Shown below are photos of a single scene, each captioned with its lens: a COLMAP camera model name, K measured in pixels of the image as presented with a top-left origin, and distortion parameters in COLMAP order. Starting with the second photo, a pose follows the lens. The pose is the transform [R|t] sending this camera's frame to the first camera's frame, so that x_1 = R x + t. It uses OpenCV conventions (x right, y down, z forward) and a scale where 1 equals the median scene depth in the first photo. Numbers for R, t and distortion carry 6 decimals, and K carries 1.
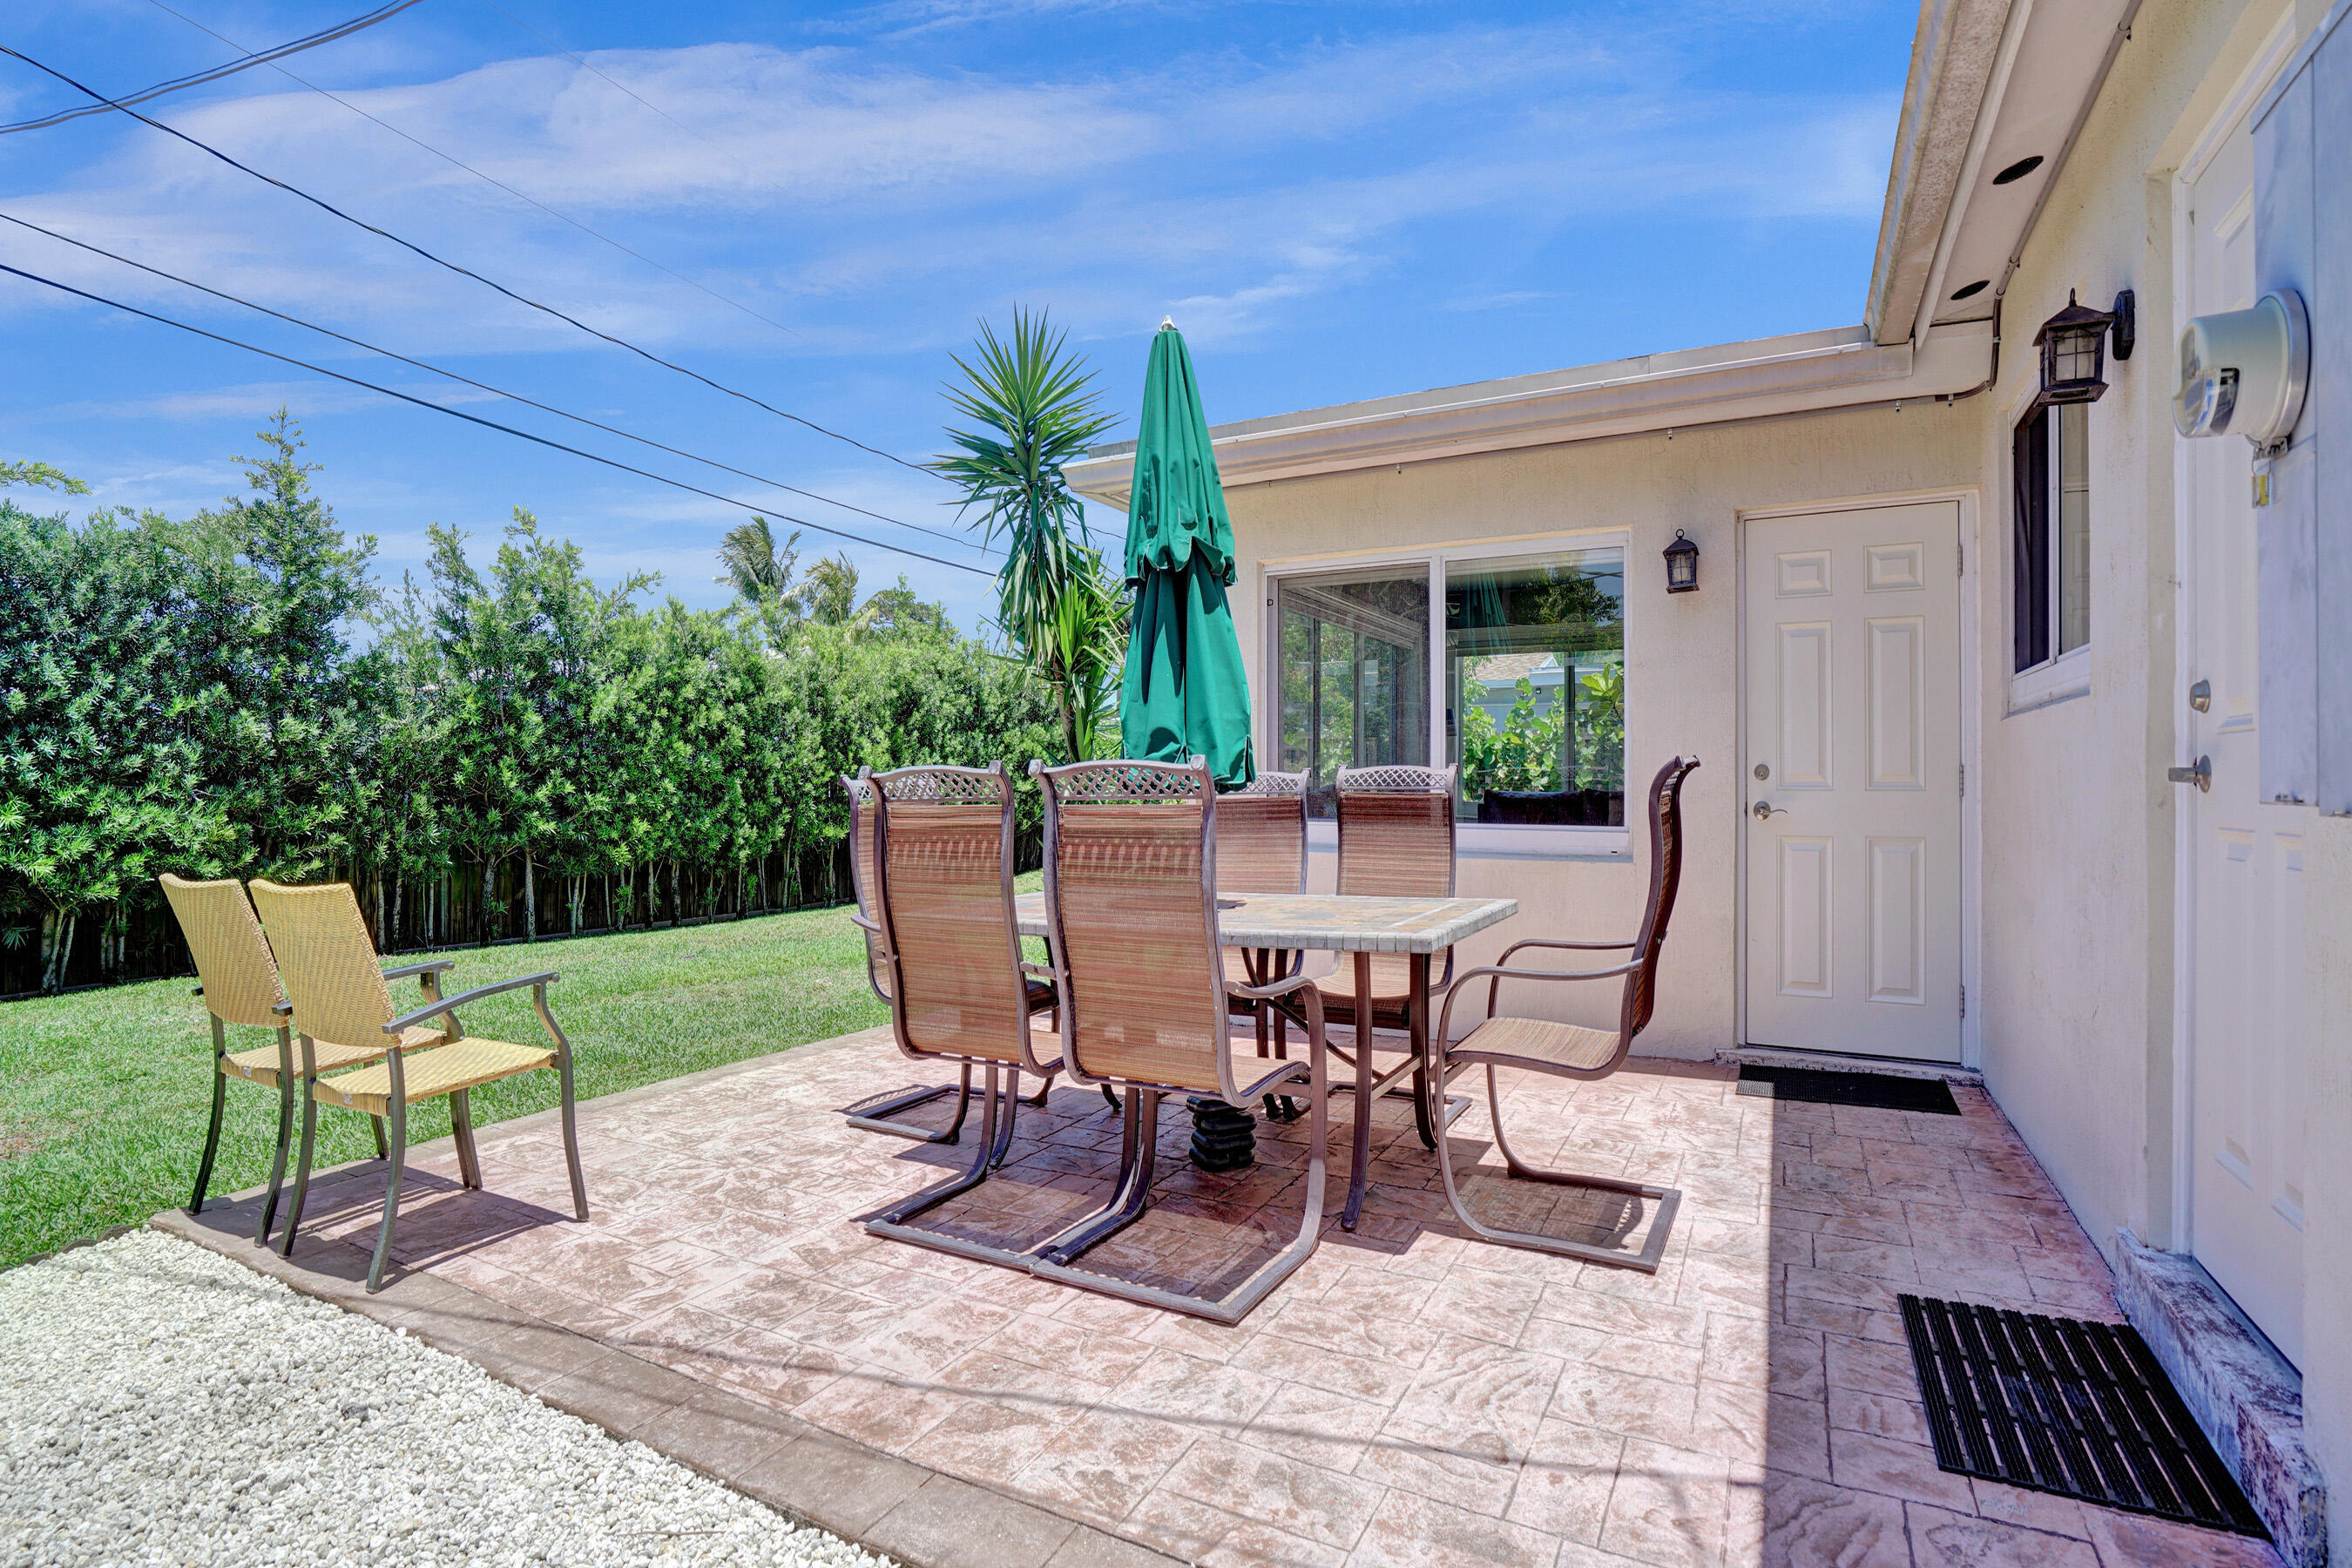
lens RADIAL K [[1123.4, 0, 1169.9], [0, 1123.4, 780.3], [0, 0, 1]] dist [-0.048647, 0.014764]
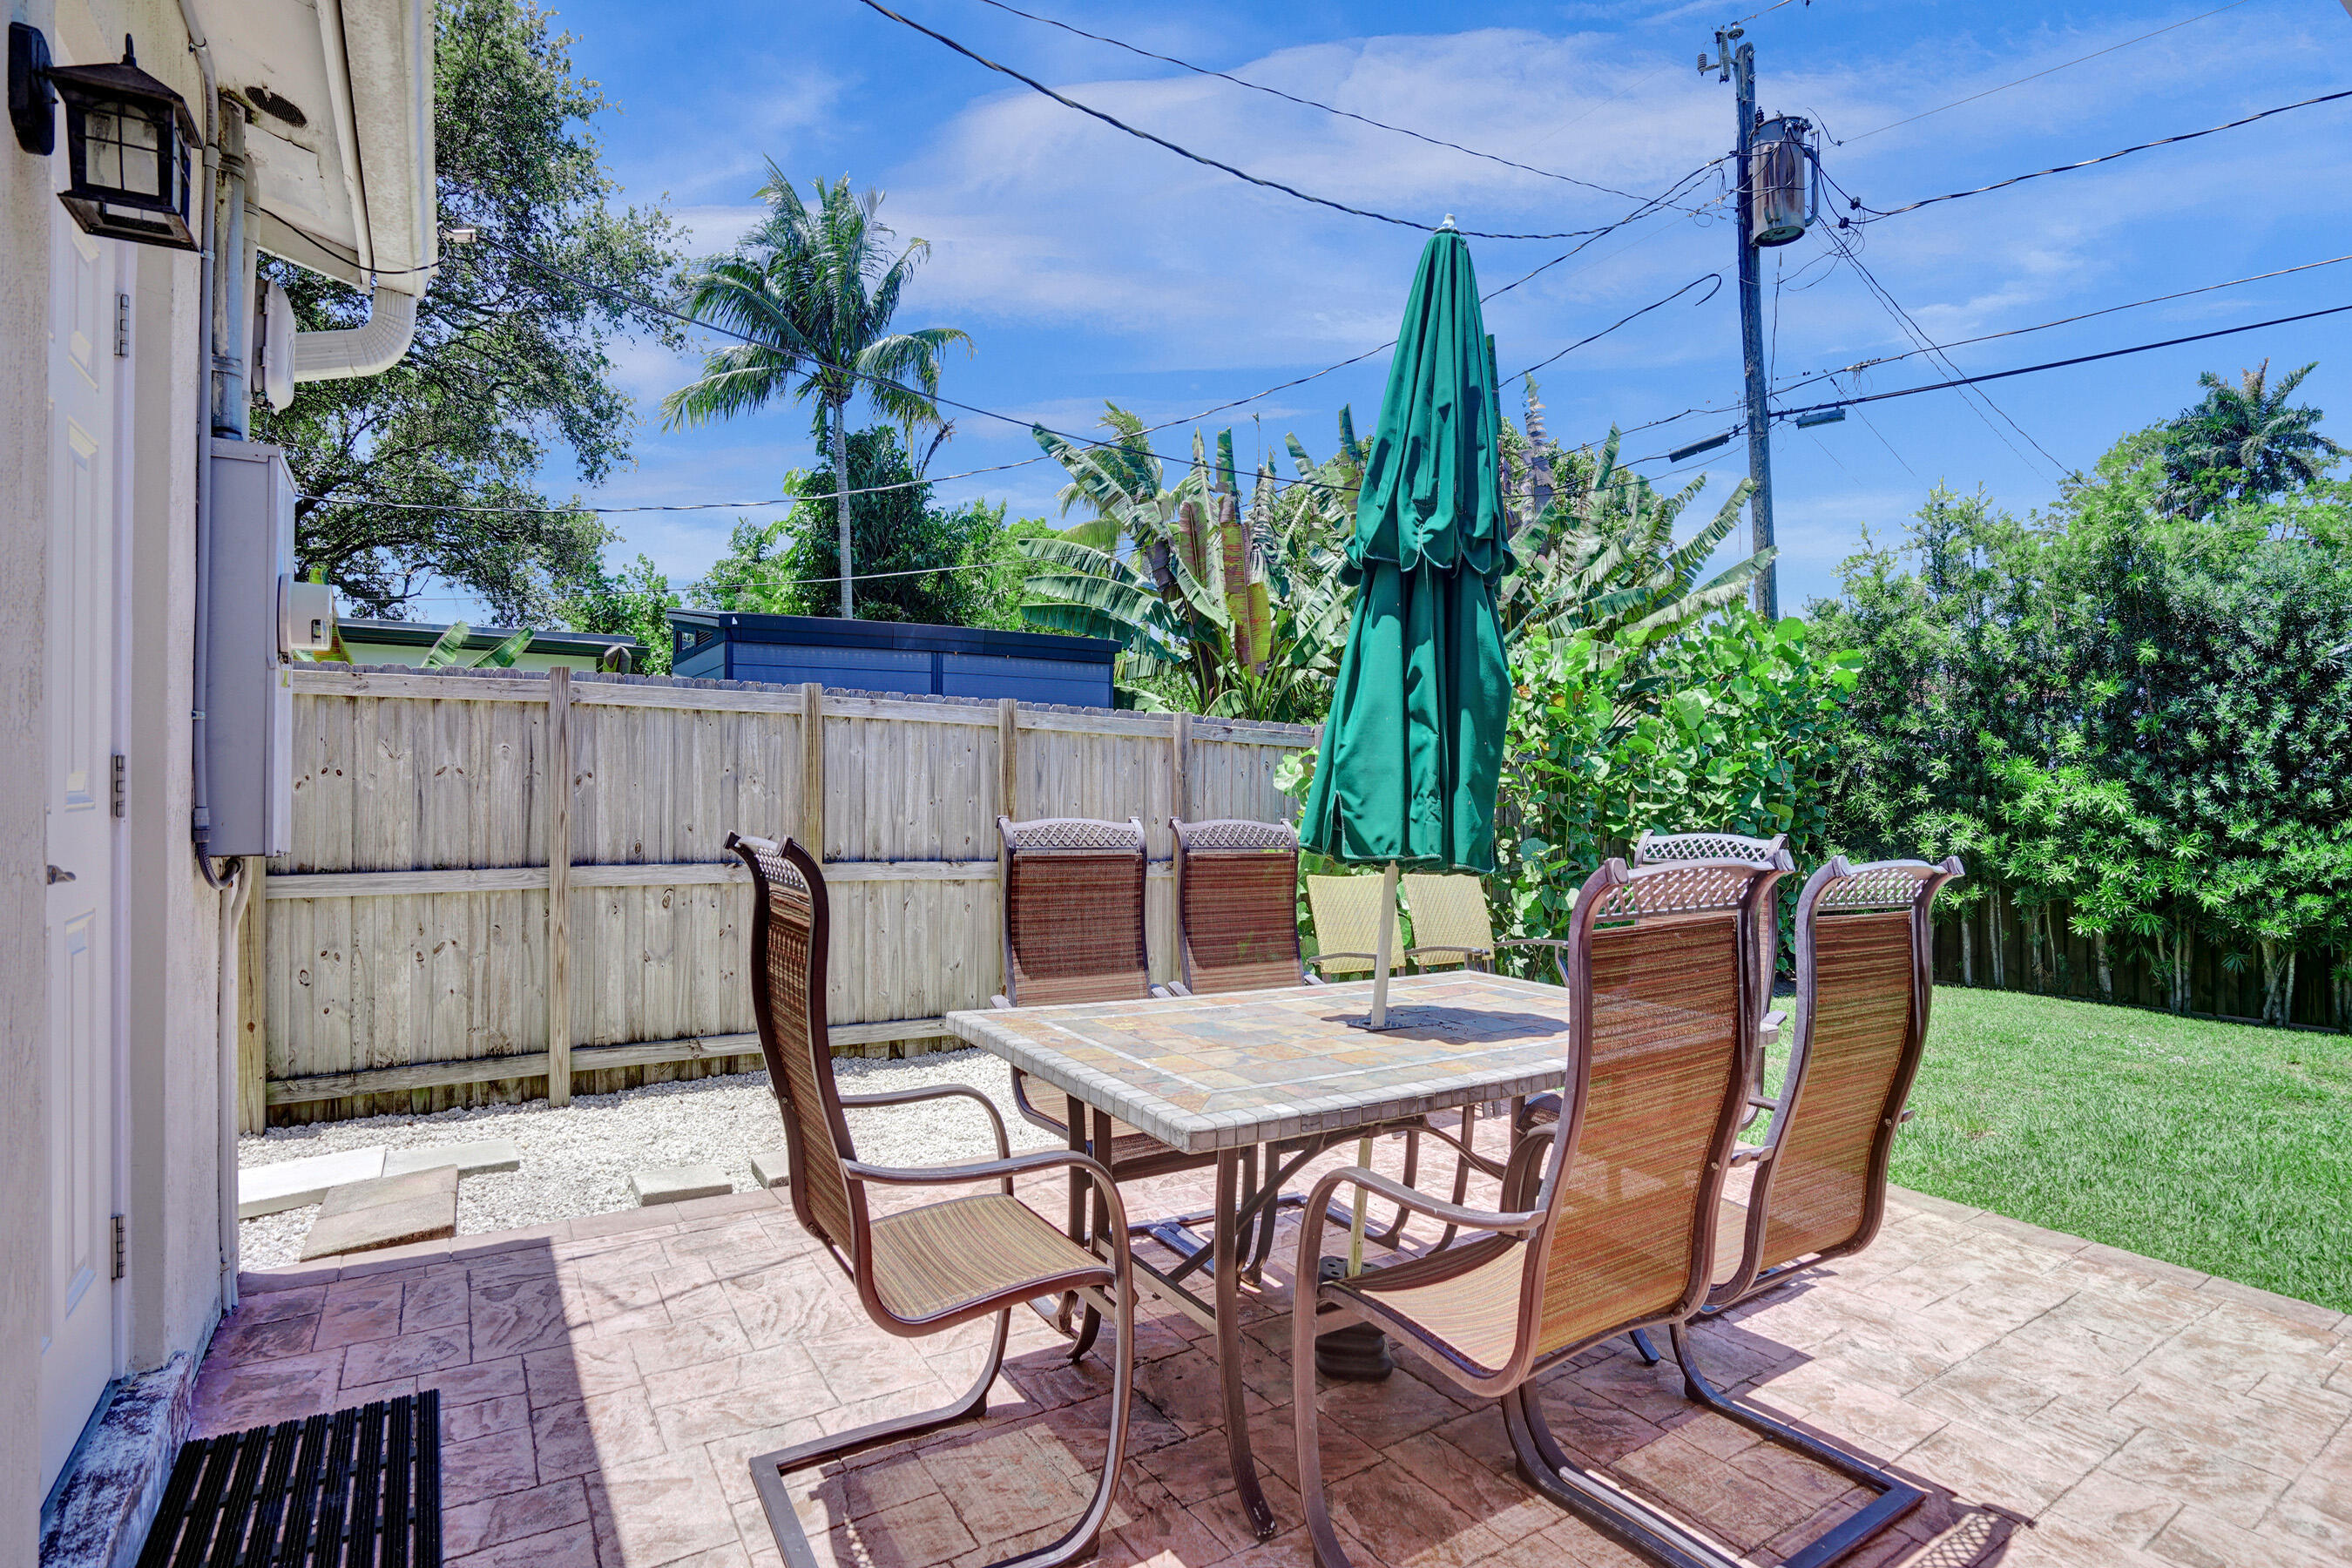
lens RADIAL K [[1142.3, 0, 1177.9], [0, 1142.3, 780.1], [0, 0, 1]] dist [-0.058240, 0.022064]
pose [[-0.470660, -0.006405, -0.882291, 0.347128], [-0.008718, 0.999959, -0.002609, -0.019778], [0.882272, 0.006464, -0.470696, 0.567549]]
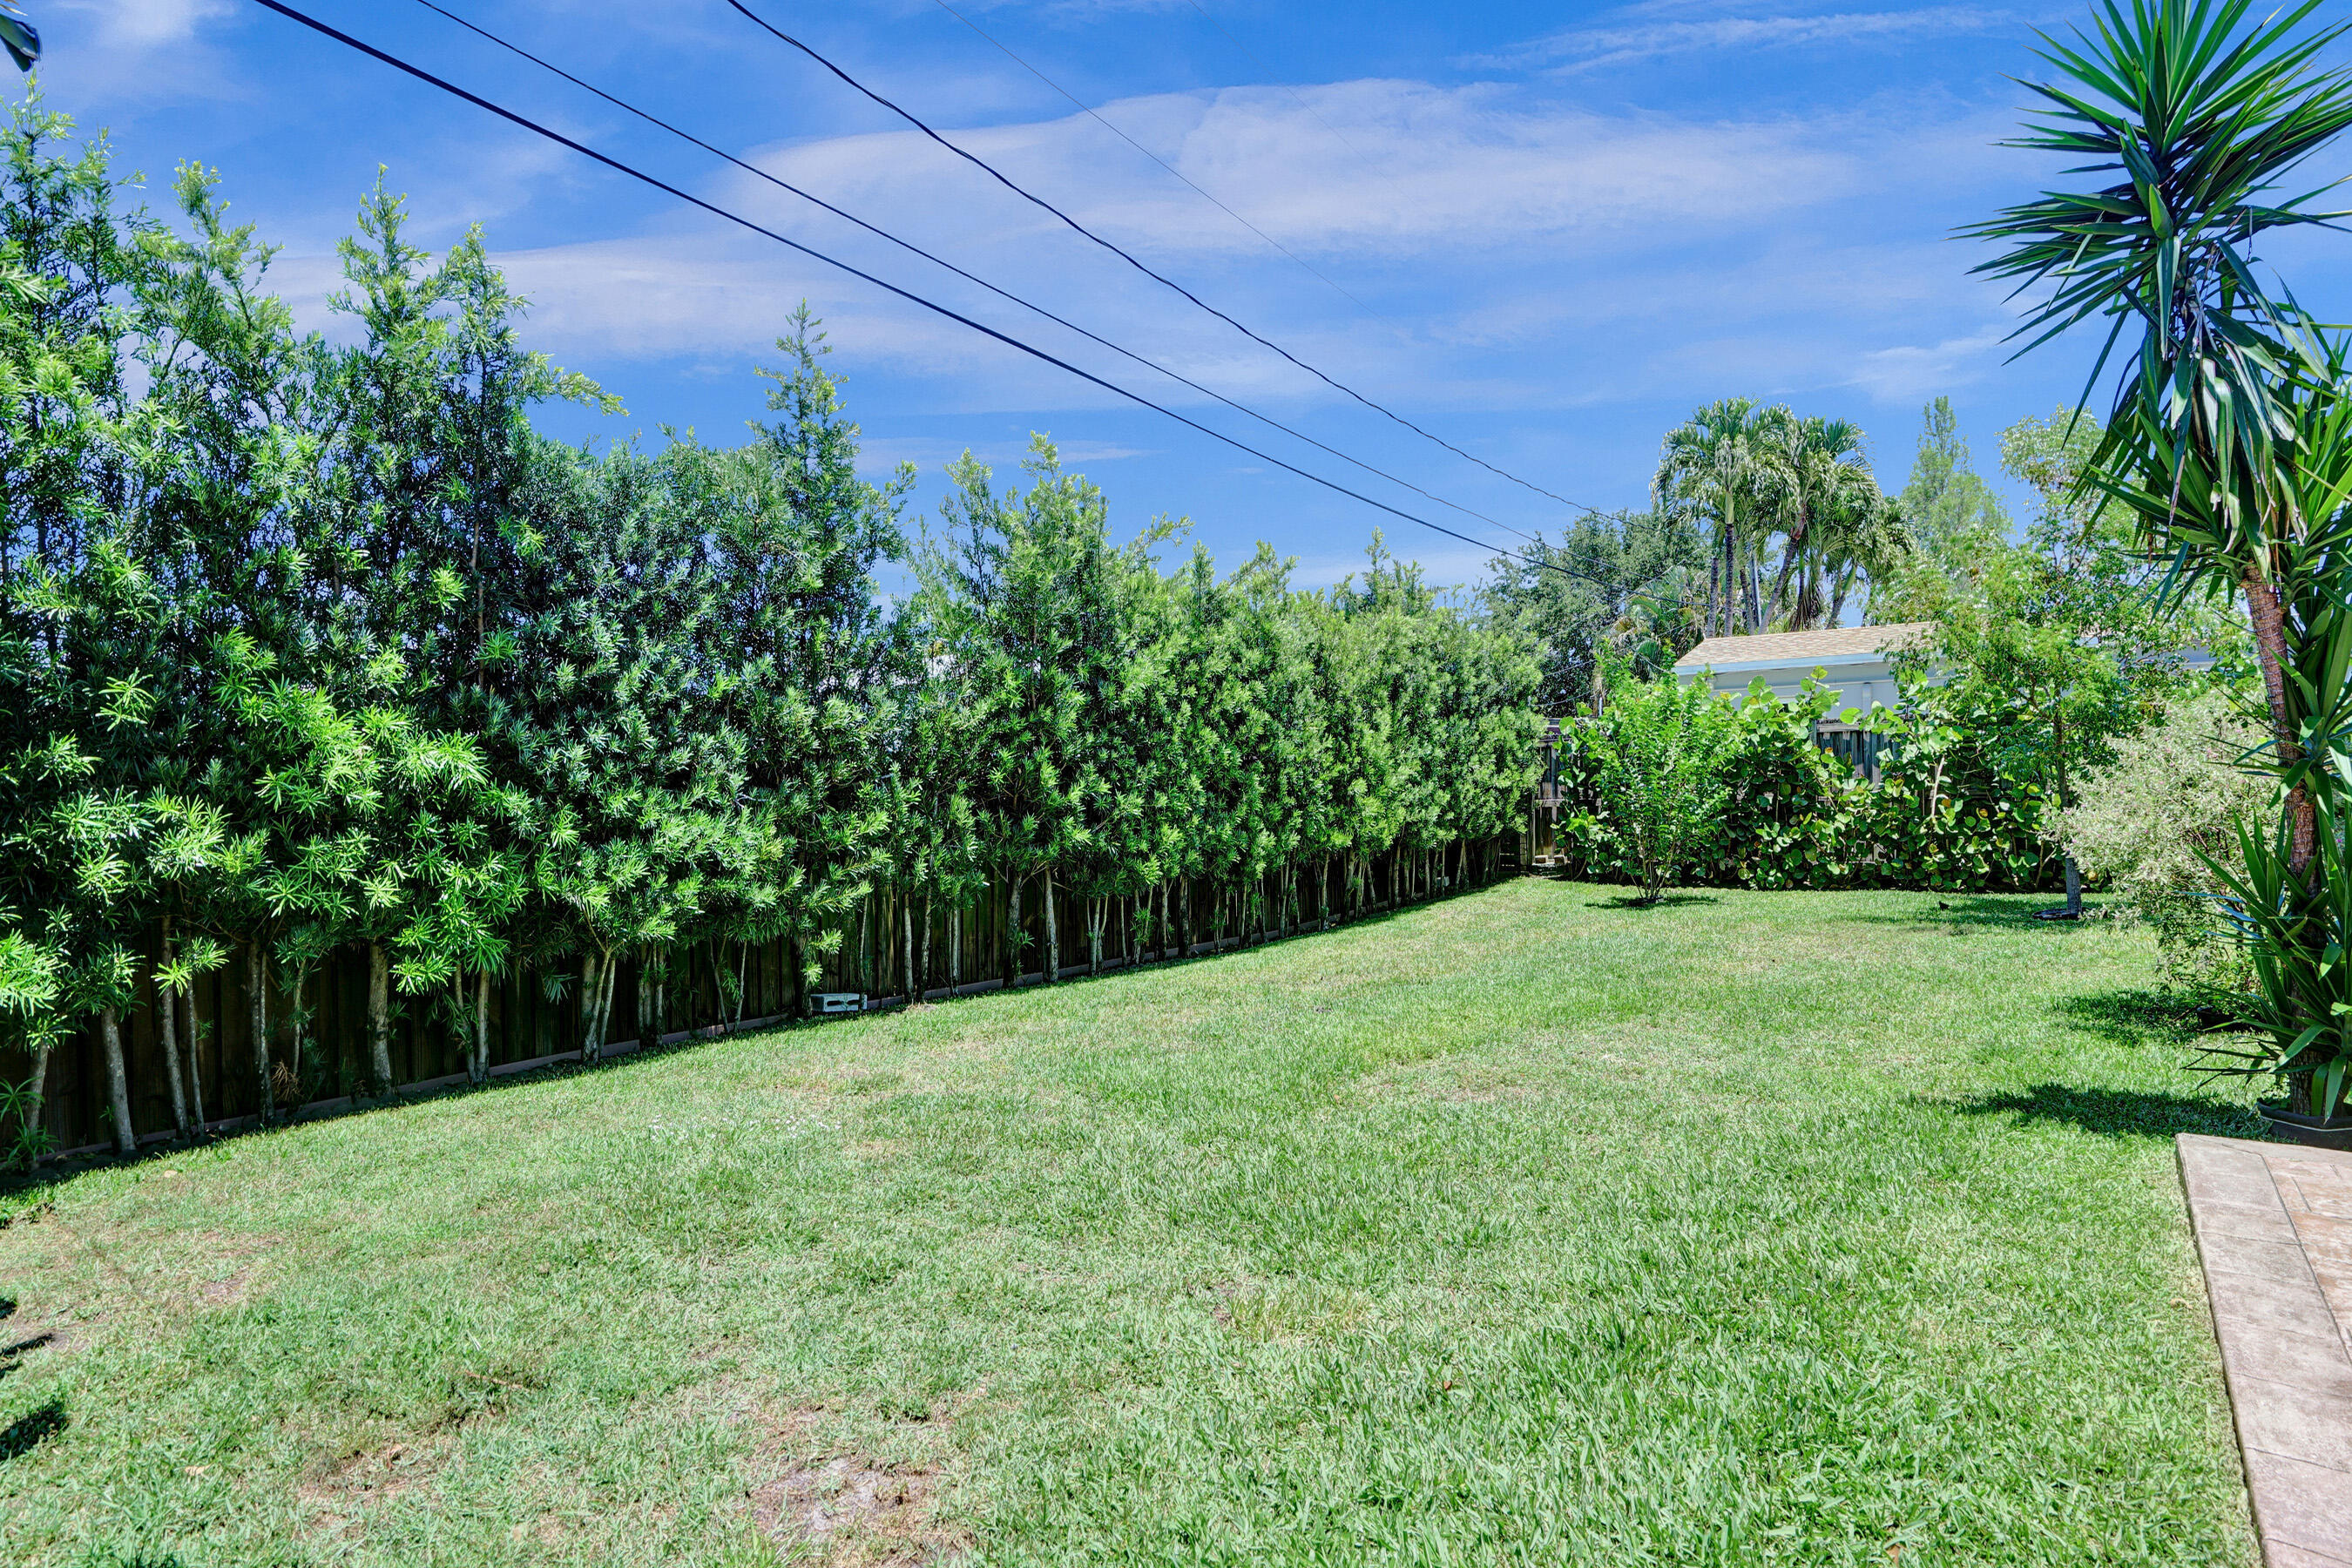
lens RADIAL K [[1142.3, 0, 1177.9], [0, 1142.3, 780.1], [0, 0, 1]] dist [-0.058240, 0.022064]
pose [[0.981757, -0.017325, -0.189348, -0.457972], [0.016903, 0.999850, -0.003841, 0.008098], [0.189386, 0.000570, 0.981903, 0.287760]]
